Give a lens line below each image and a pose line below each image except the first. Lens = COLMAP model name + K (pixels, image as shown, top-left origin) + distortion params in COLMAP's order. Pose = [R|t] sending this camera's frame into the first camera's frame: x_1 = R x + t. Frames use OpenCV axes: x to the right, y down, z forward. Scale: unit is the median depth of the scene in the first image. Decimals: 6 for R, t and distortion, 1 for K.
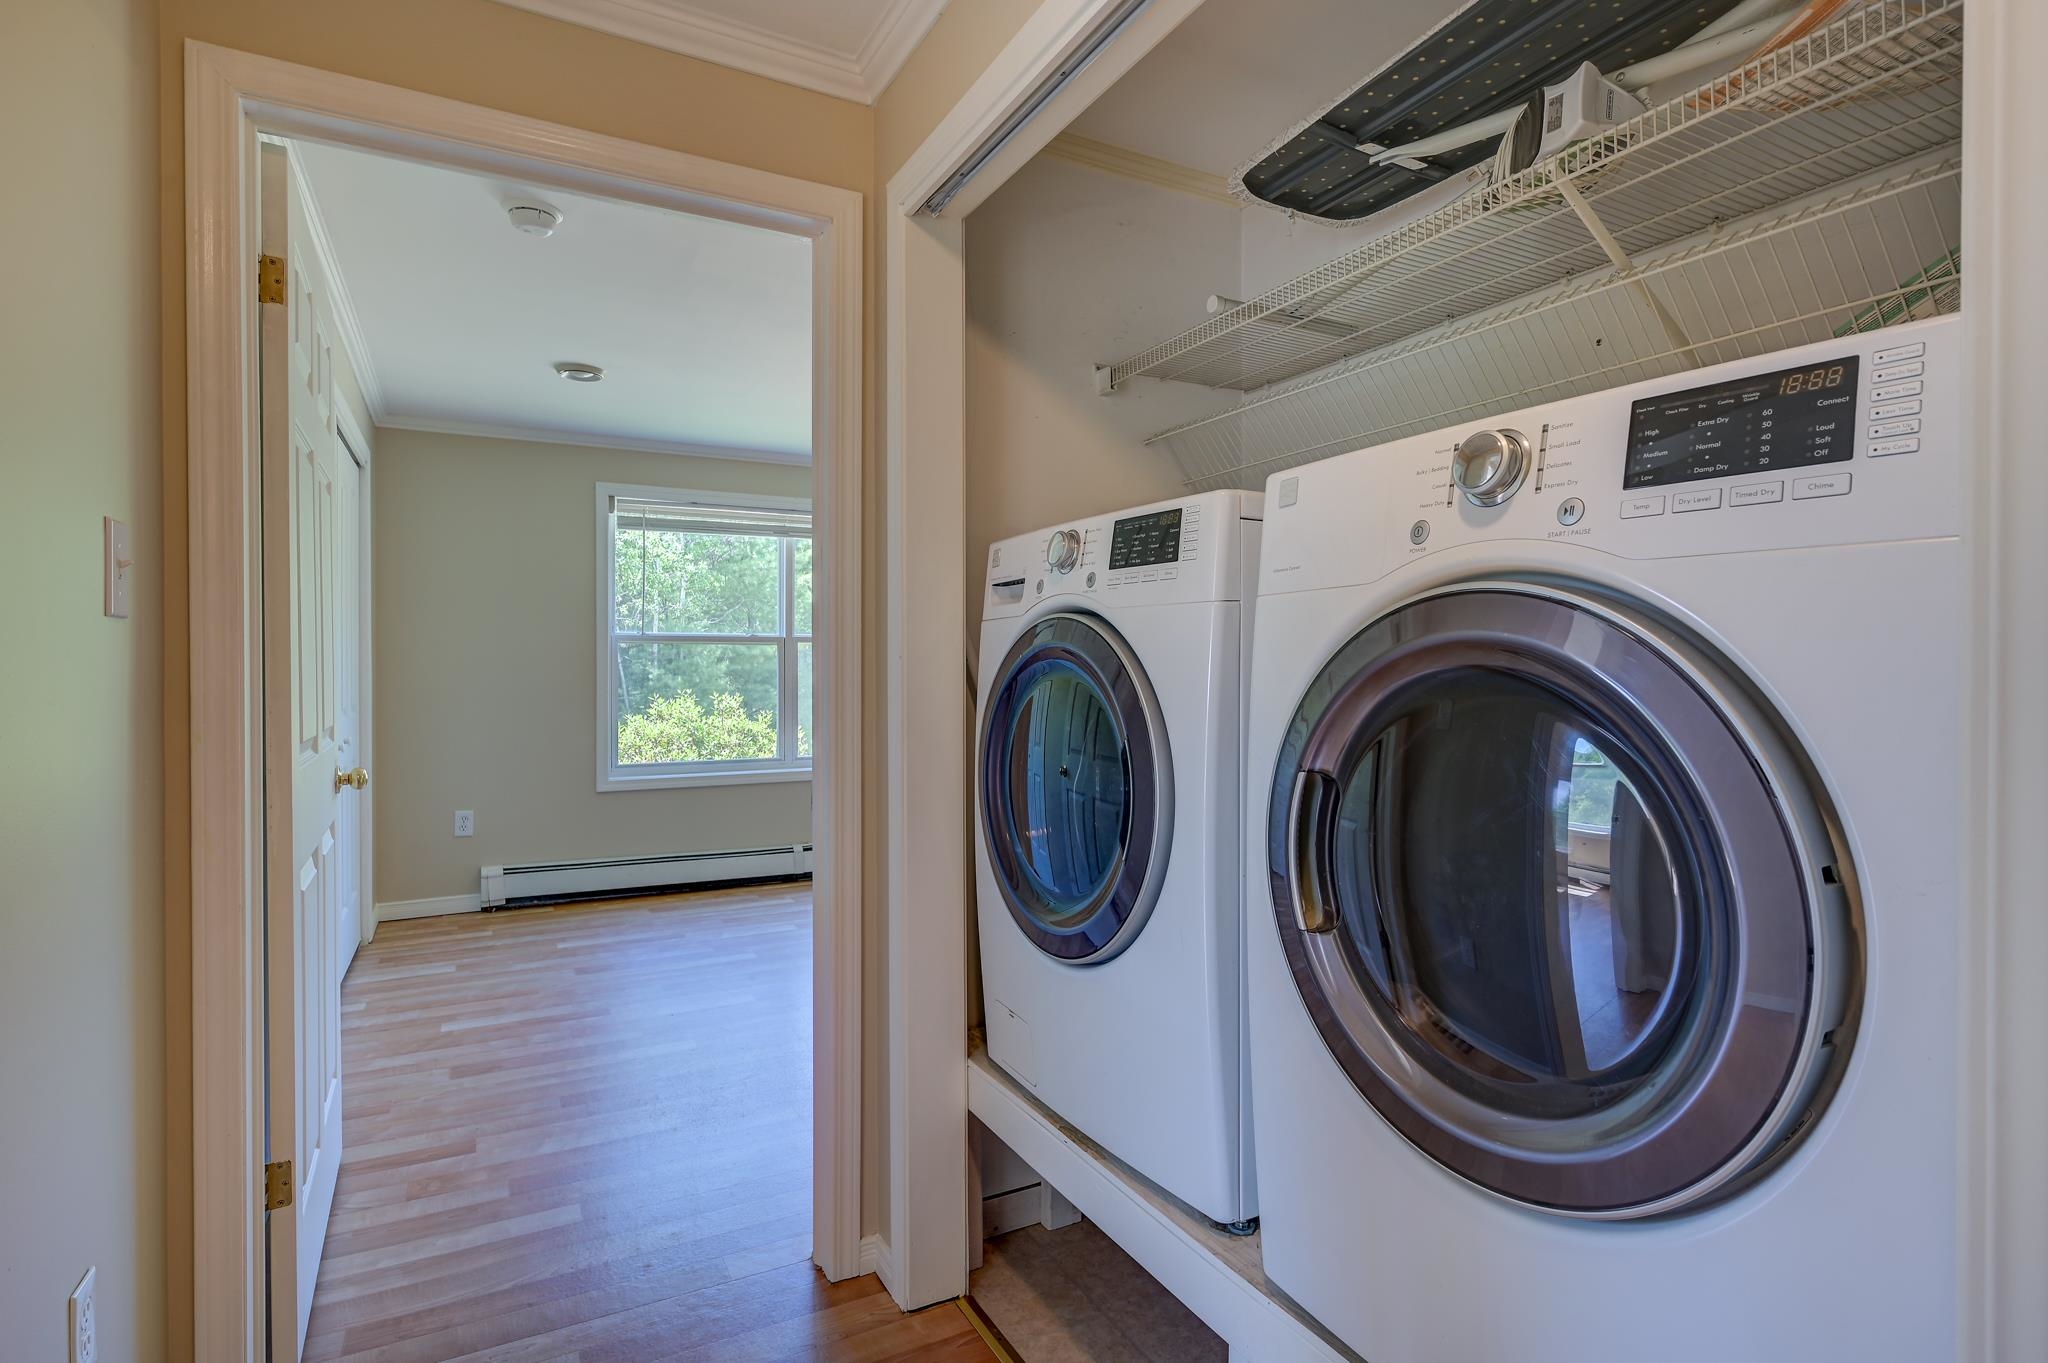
lens RADIAL K [[1032.9, 0, 1020.4], [0, 1032.9, 687.4], [0, 0, 1]] dist [0.000008, -0.001150]
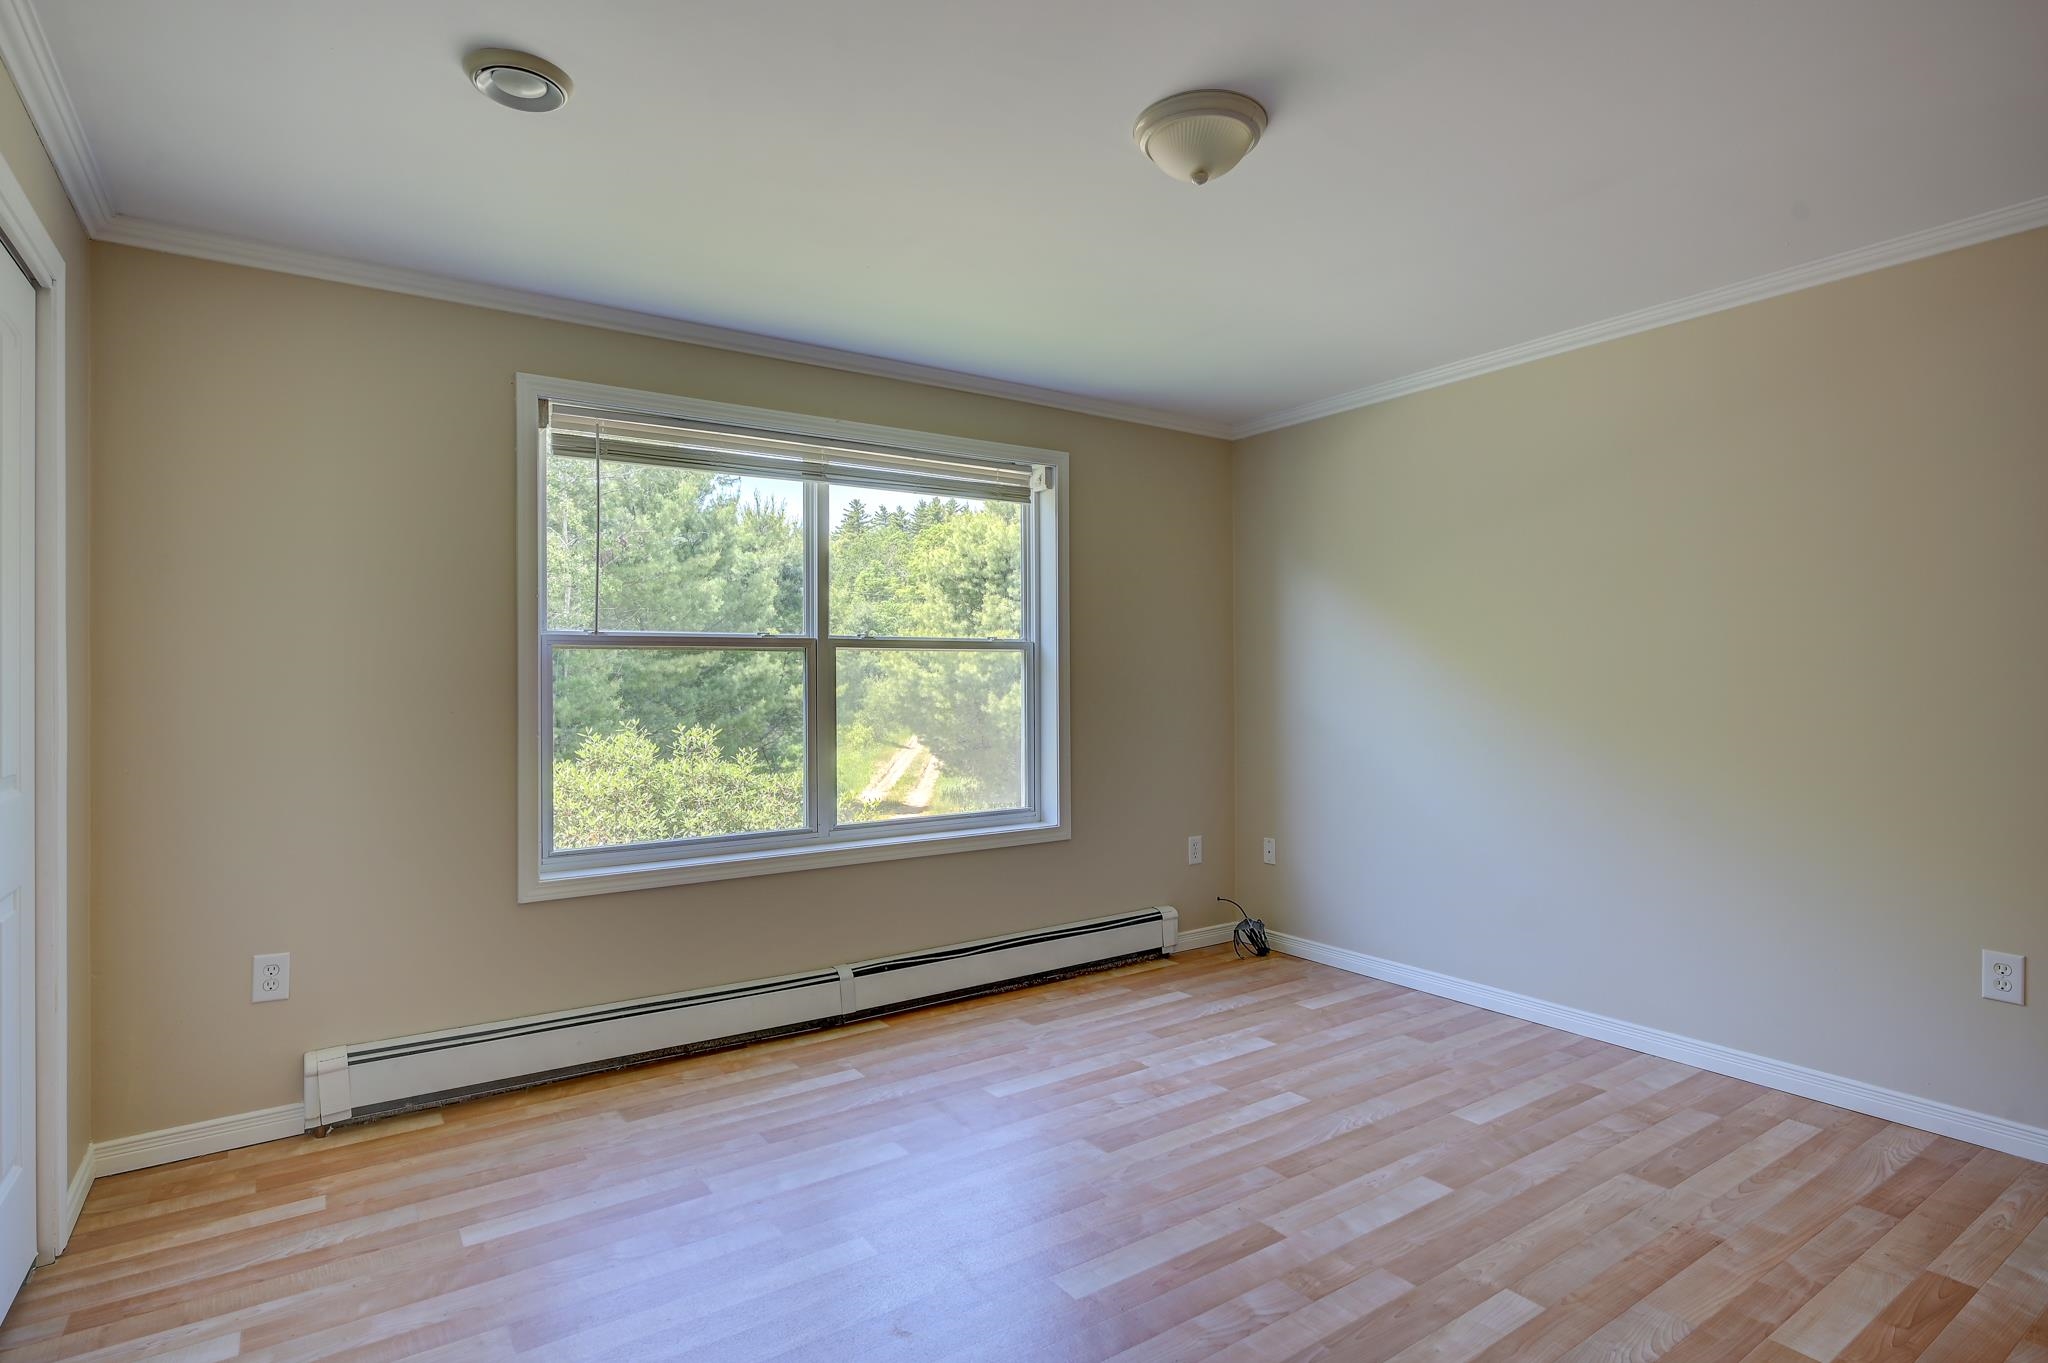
lens RADIAL K [[1032.9, 0, 1004.7], [0, 1032.9, 690.3], [0, 0, 1]] dist [0.000008, -0.001150]
pose [[0.994312, -0.004971, 0.106386, -0.194996], [0.005544, 0.999972, -0.005087, -0.014700], [-0.106358, 0.005647, 0.994312, 0.384498]]
